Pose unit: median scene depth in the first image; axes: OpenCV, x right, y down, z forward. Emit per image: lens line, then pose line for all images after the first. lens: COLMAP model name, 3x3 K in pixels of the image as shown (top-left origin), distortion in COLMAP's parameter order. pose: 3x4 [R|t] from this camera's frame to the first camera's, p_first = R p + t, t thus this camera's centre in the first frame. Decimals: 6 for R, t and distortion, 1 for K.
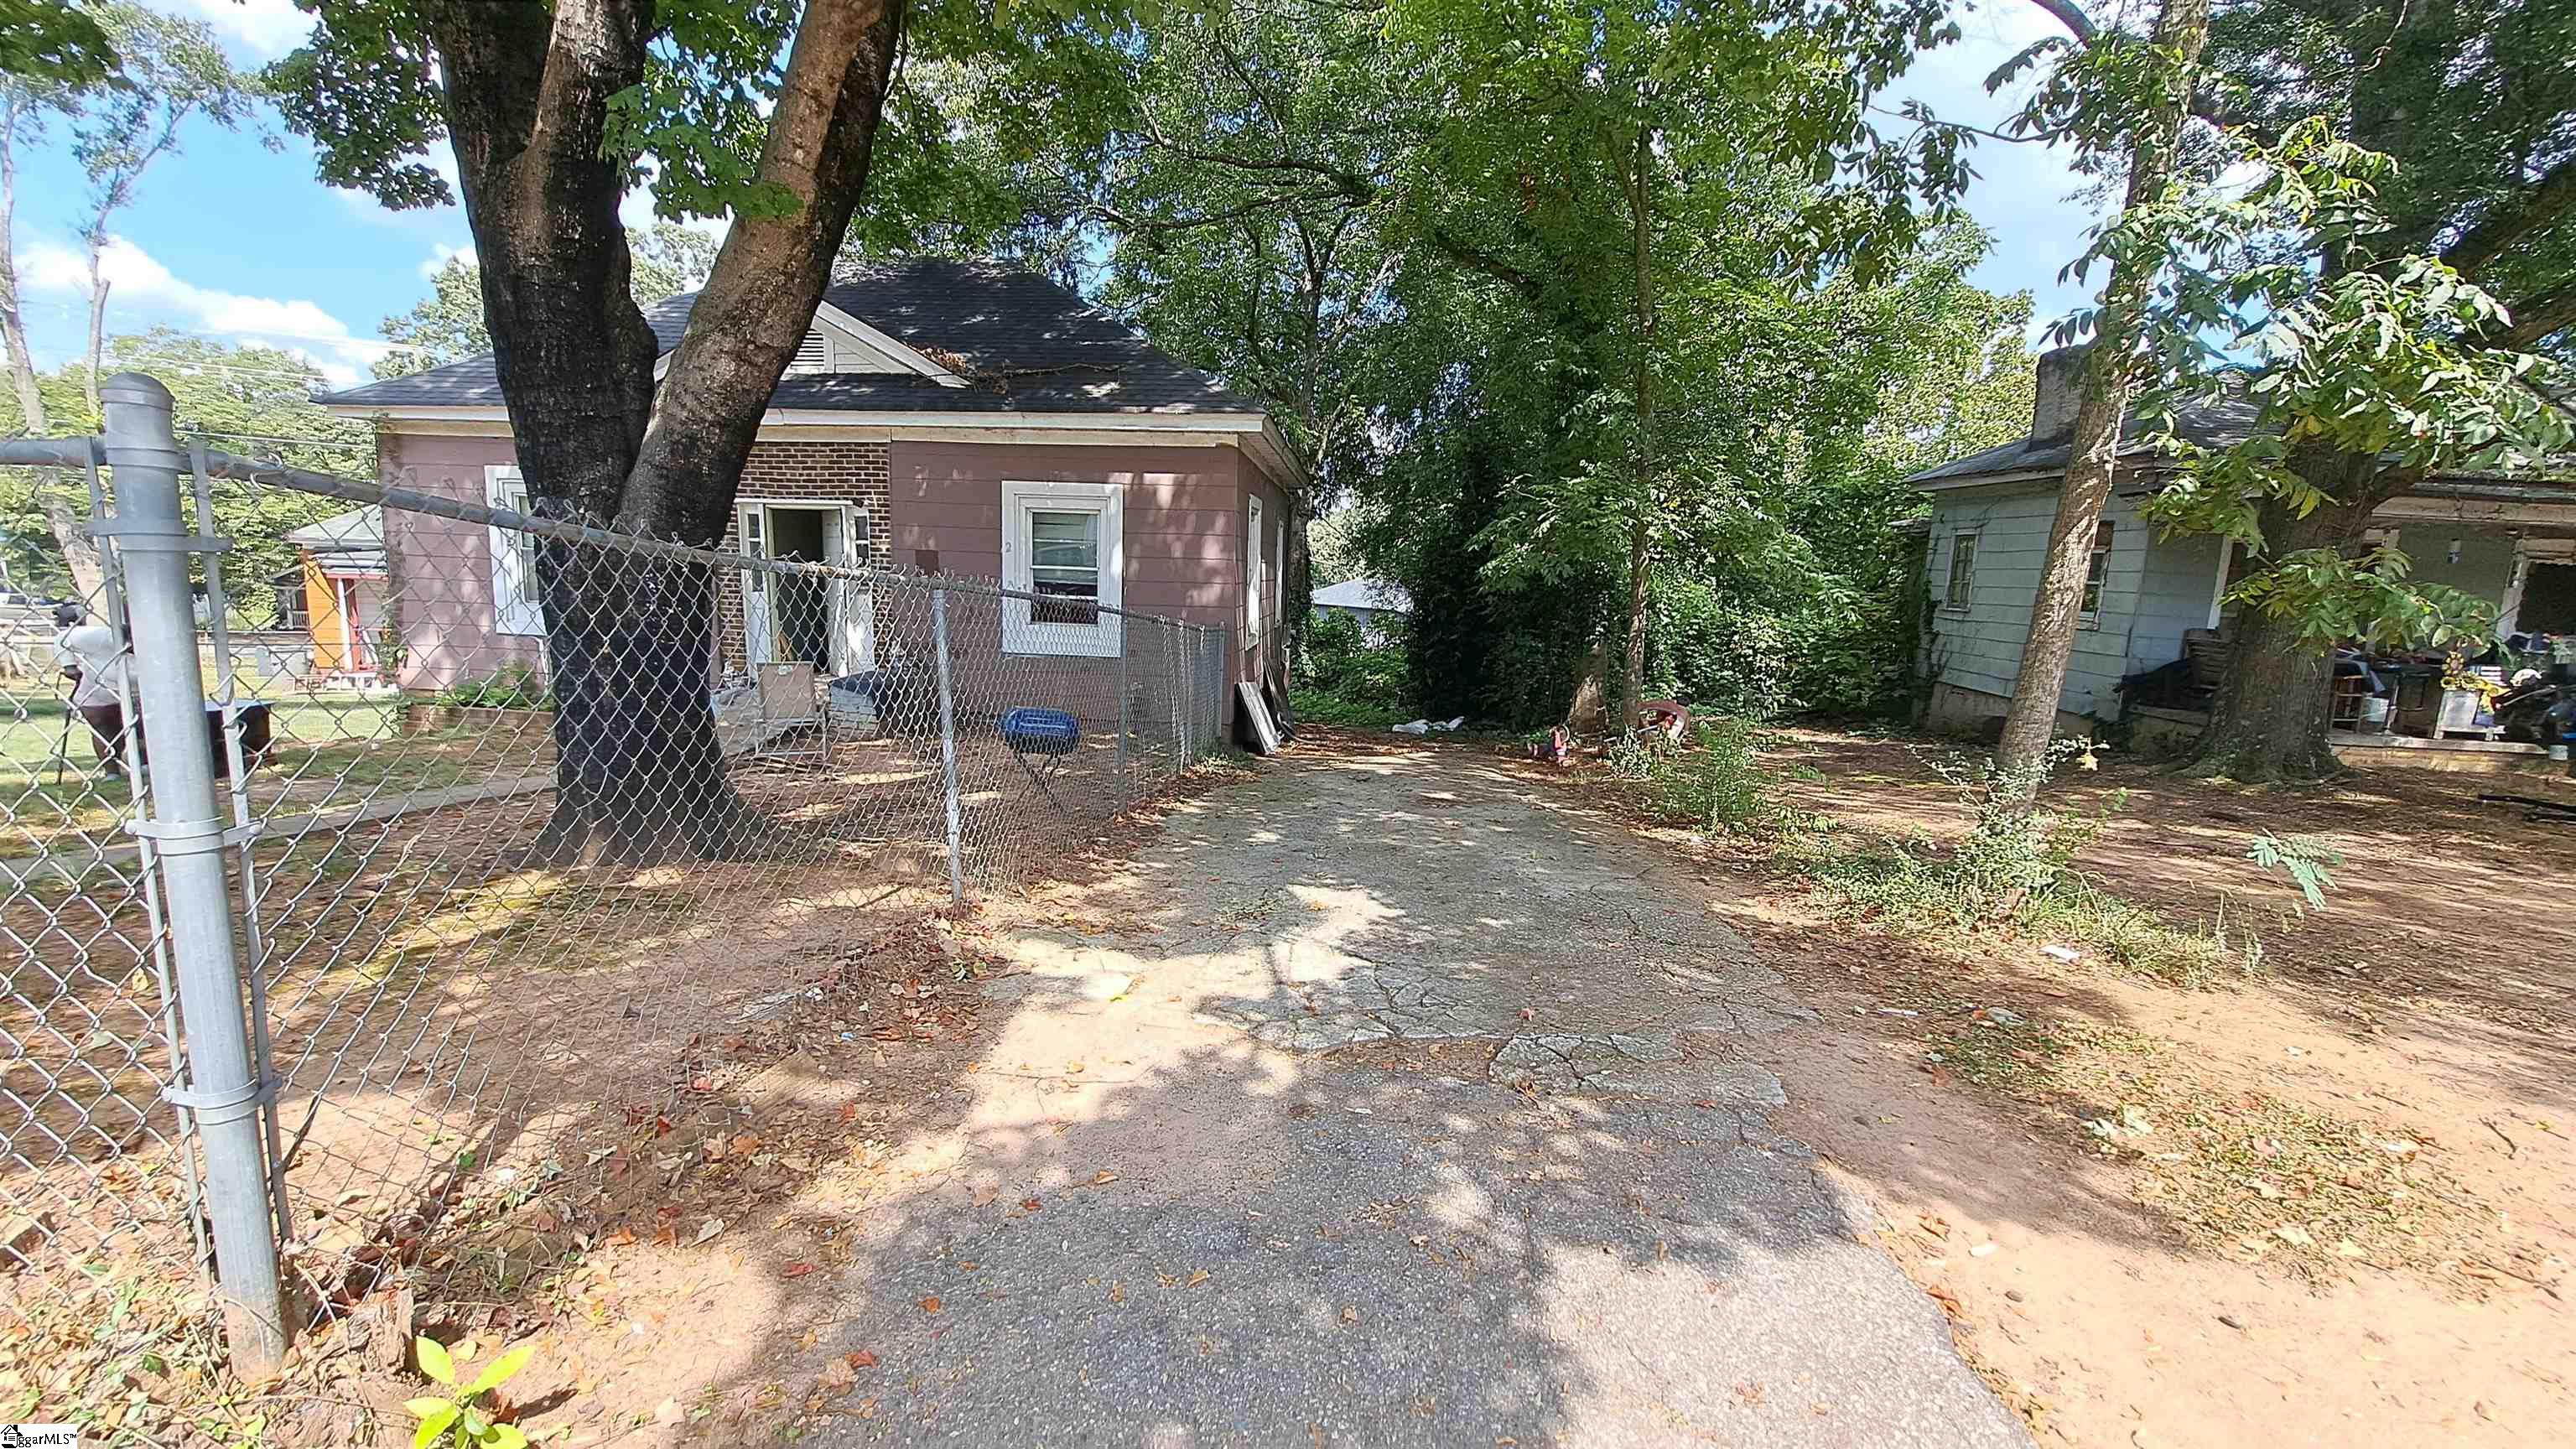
lens RADIAL K [[1035.4, 0, 1274.2], [0, 1035.4, 737.7], [0, 0, 1]] dist [-0.027661, 0.002149]
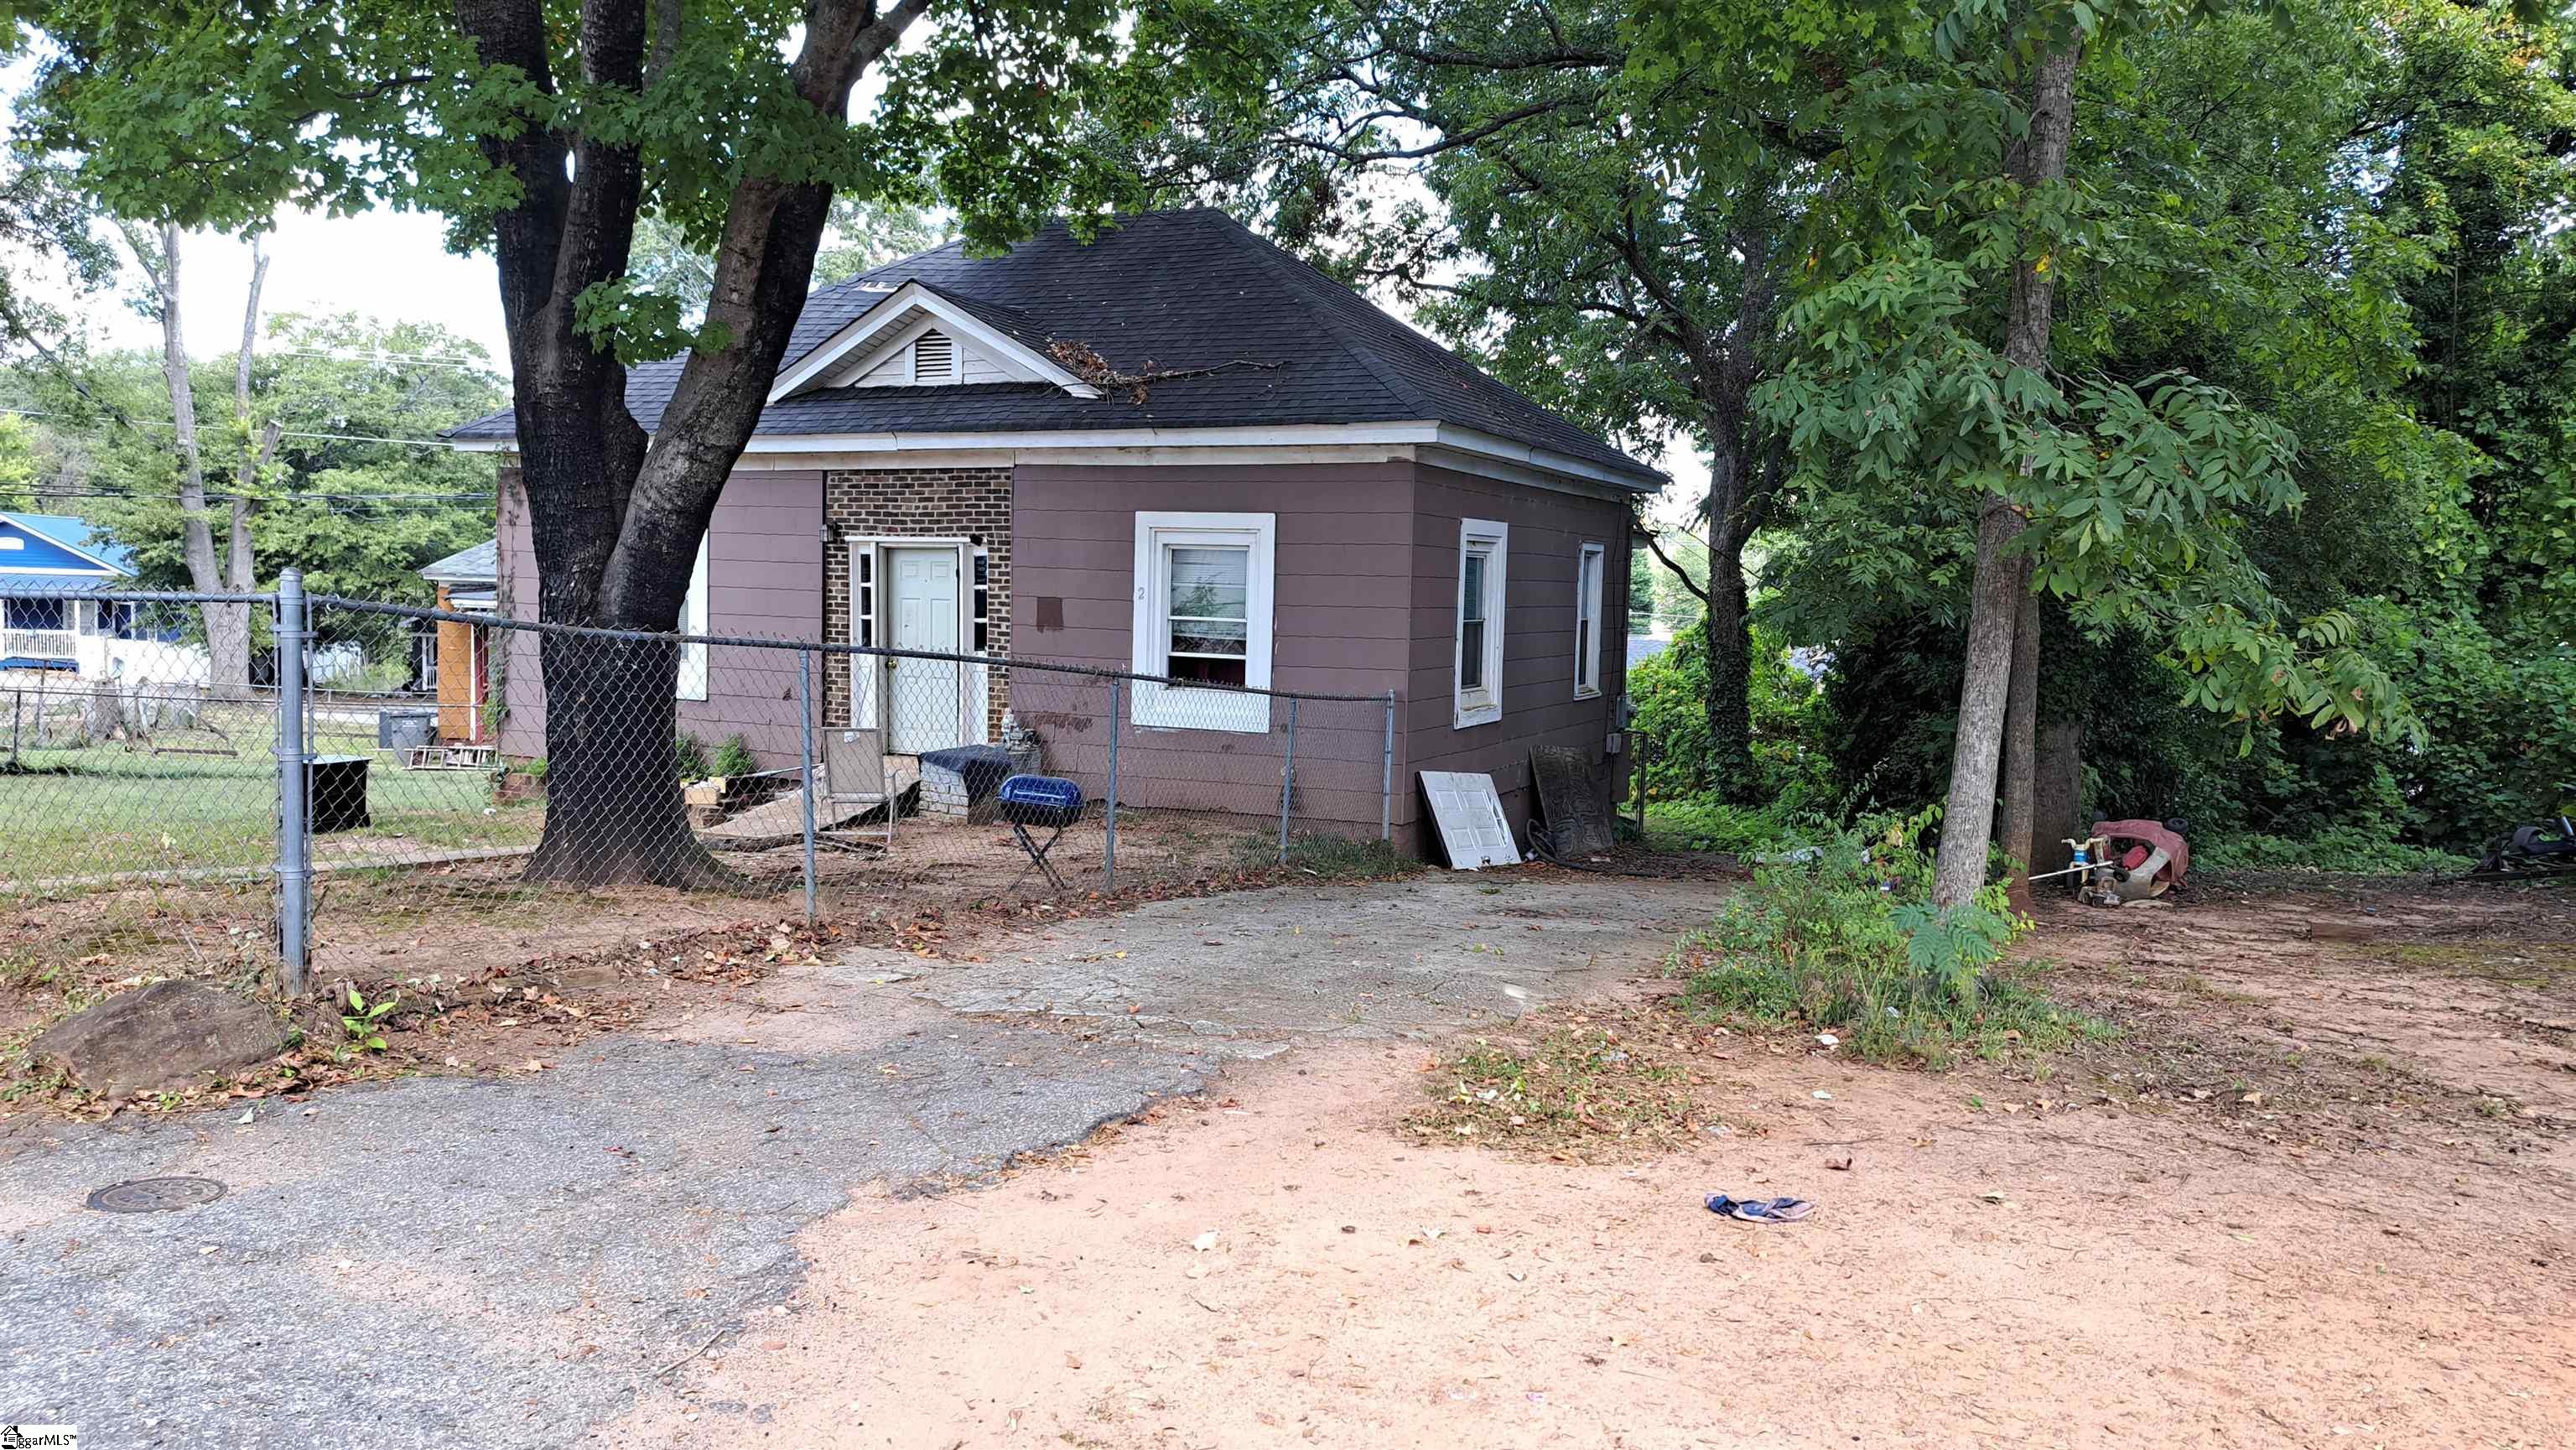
lens RADIAL K [[1936.5, 0, 1293.0], [0, 1936.5, 727.6], [0, 0, 1]] dist [0.050416, -0.071535]
pose [[0.936894, 0.016158, -0.349240, 0.378073], [-0.049833, 0.994904, -0.087655, 0.043988], [0.346044, 0.099527, 0.932924, -0.343386]]
